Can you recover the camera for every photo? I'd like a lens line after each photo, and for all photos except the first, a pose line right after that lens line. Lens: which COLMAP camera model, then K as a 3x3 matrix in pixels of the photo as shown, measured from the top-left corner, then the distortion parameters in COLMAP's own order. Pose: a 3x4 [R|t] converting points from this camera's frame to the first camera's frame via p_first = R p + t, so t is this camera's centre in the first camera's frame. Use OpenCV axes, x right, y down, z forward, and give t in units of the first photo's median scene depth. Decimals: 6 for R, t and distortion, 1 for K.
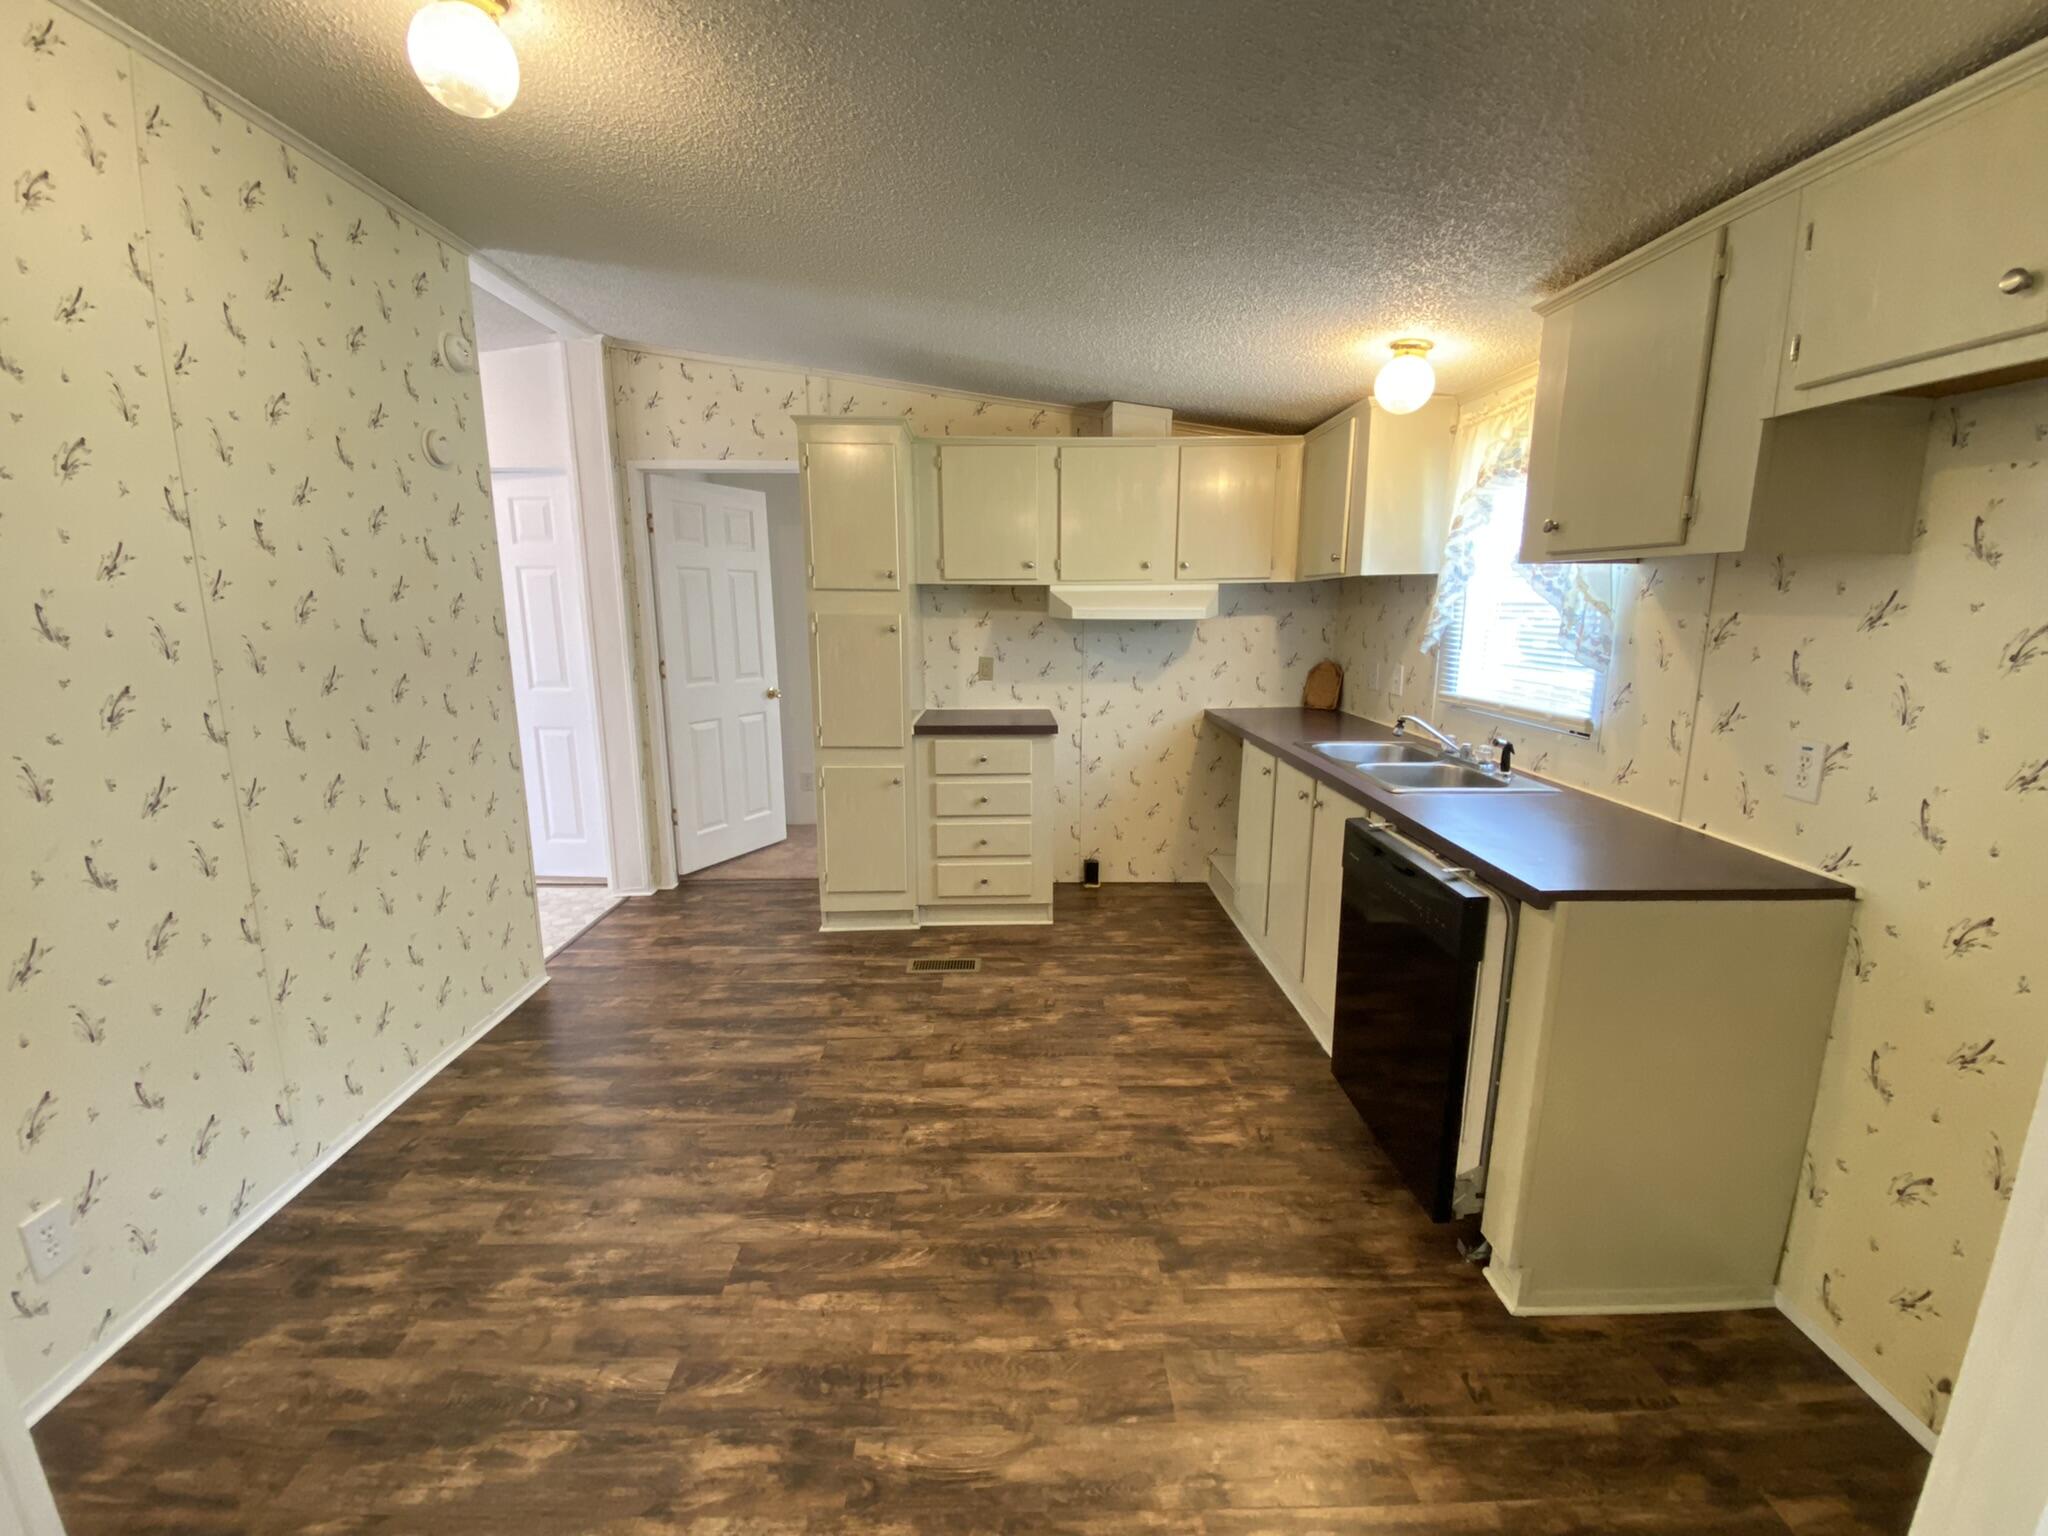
lens RADIAL K [[842.9, 0, 1022.9], [0, 842.9, 761.0], [0, 0, 1]] dist [0.056828, -0.037210]
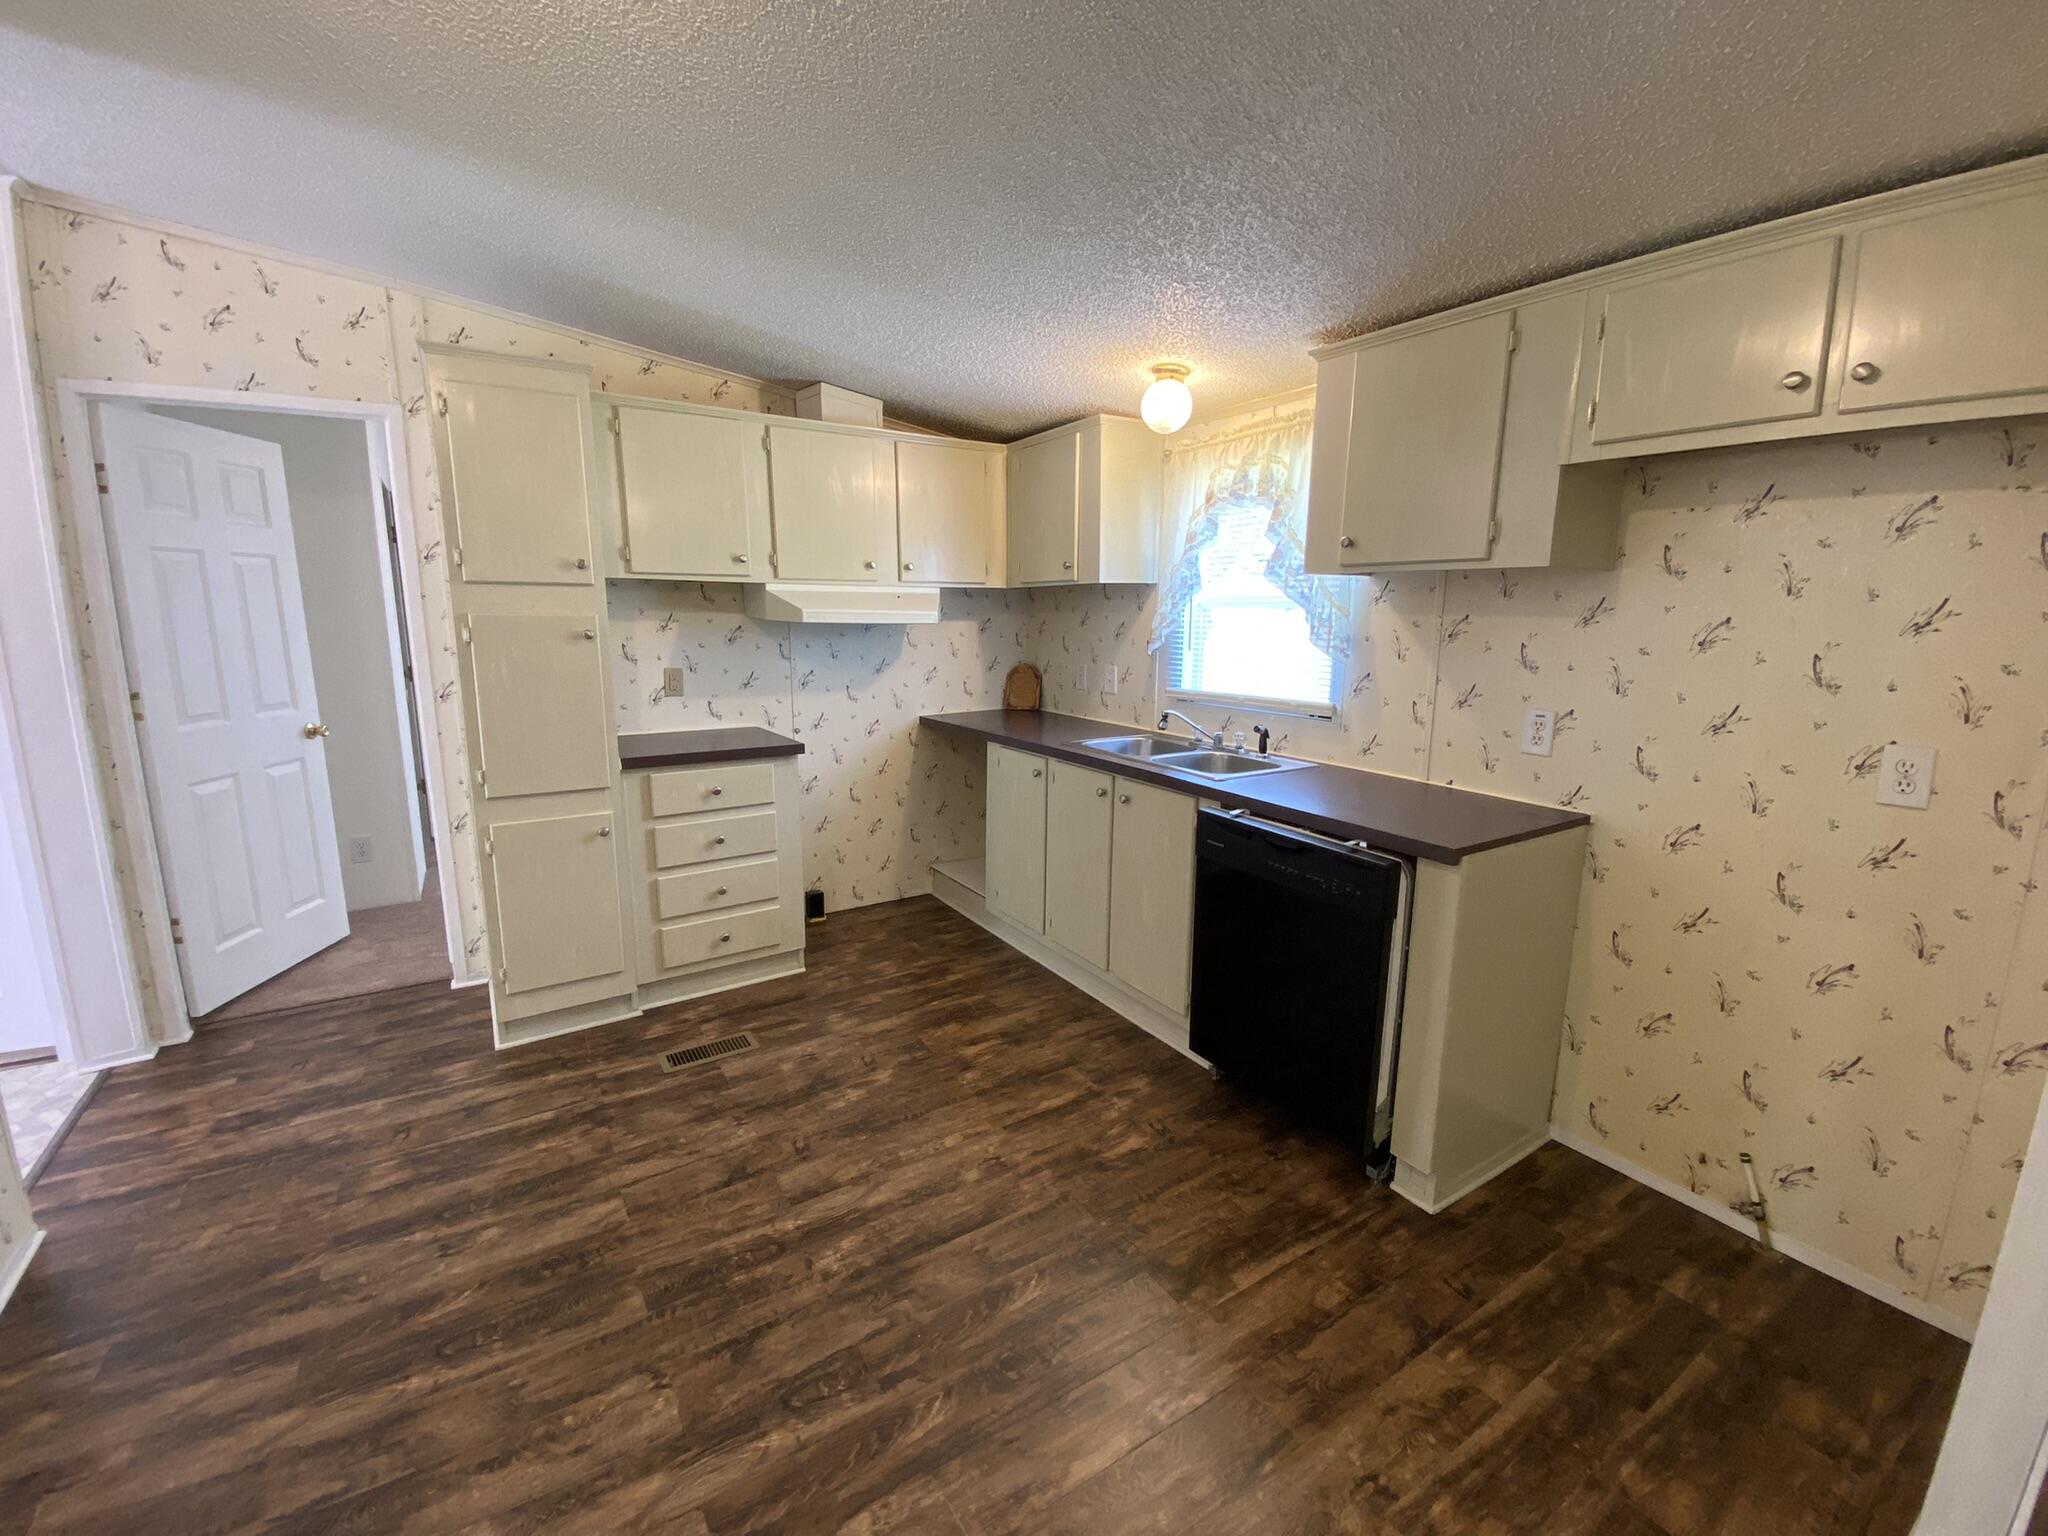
lens RADIAL K [[851.1, 0, 1015.1], [0, 851.1, 762.3], [0, 0, 1]] dist [0.026948, -0.021480]
pose [[0.855123, -0.088492, 0.510817, -0.285993], [0.091258, 0.995632, 0.019712, -0.026632], [-0.510330, 0.029760, 0.859463, 0.167499]]
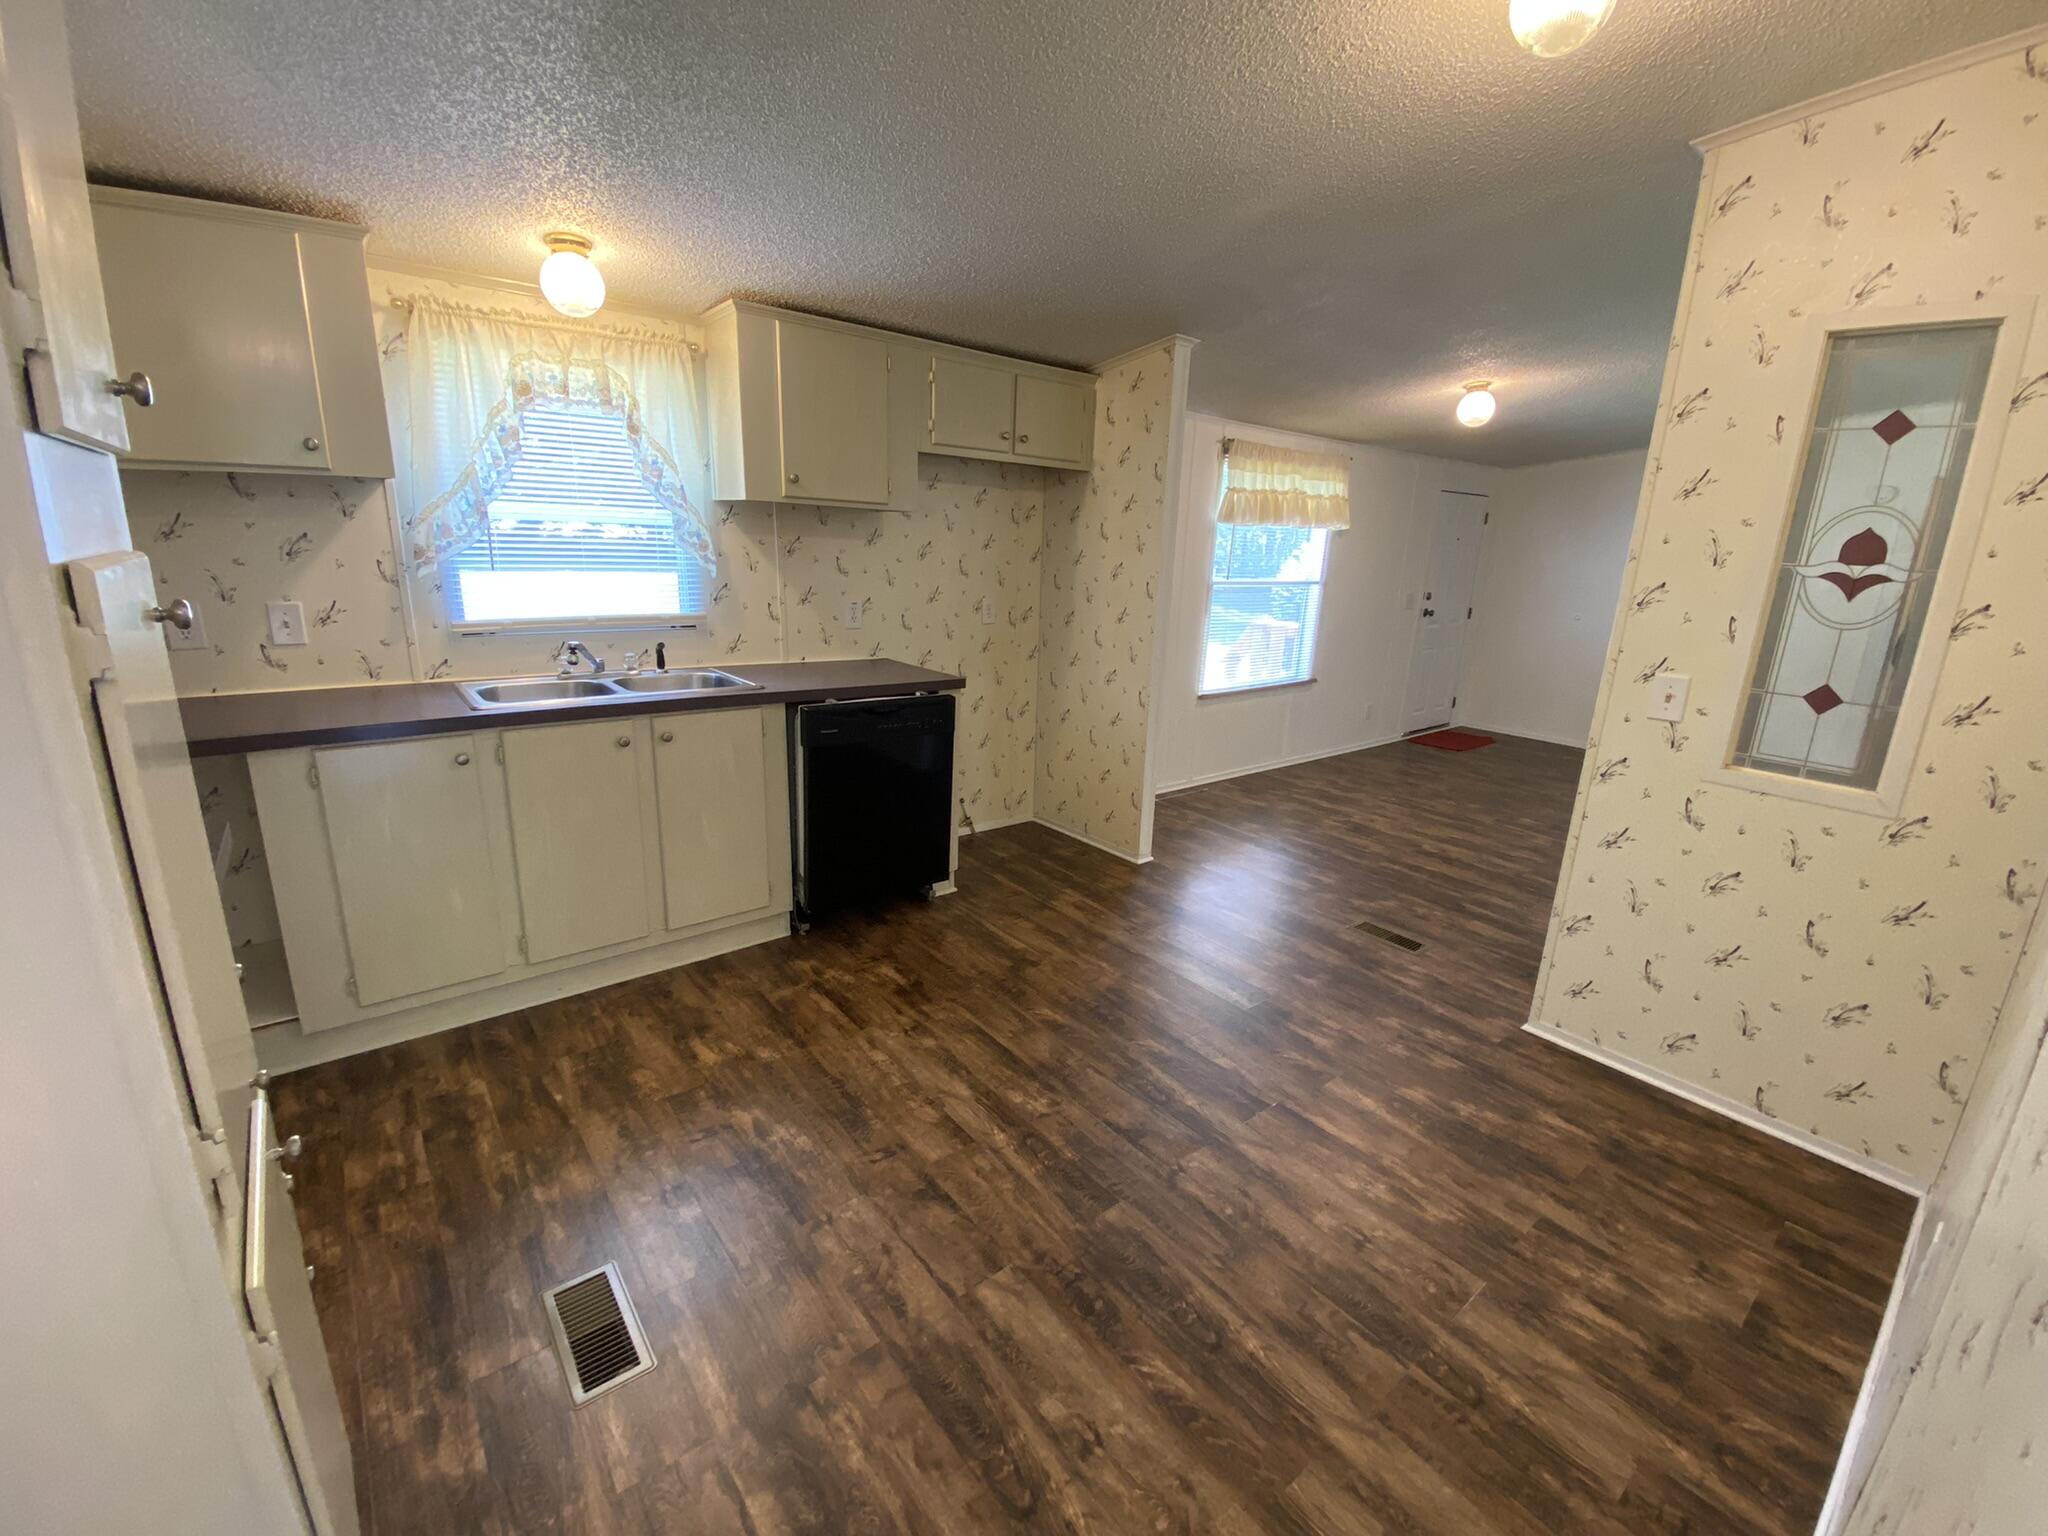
lens RADIAL K [[859.9, 0, 1020.1], [0, 859.9, 759.1], [0, 0, 1]] dist [0.050683, -0.040609]
pose [[-0.606959, -0.217577, 0.764370, -0.635165], [0.116494, 0.927048, 0.356387, -0.222917], [-0.786149, 0.305357, -0.537333, 1.179630]]
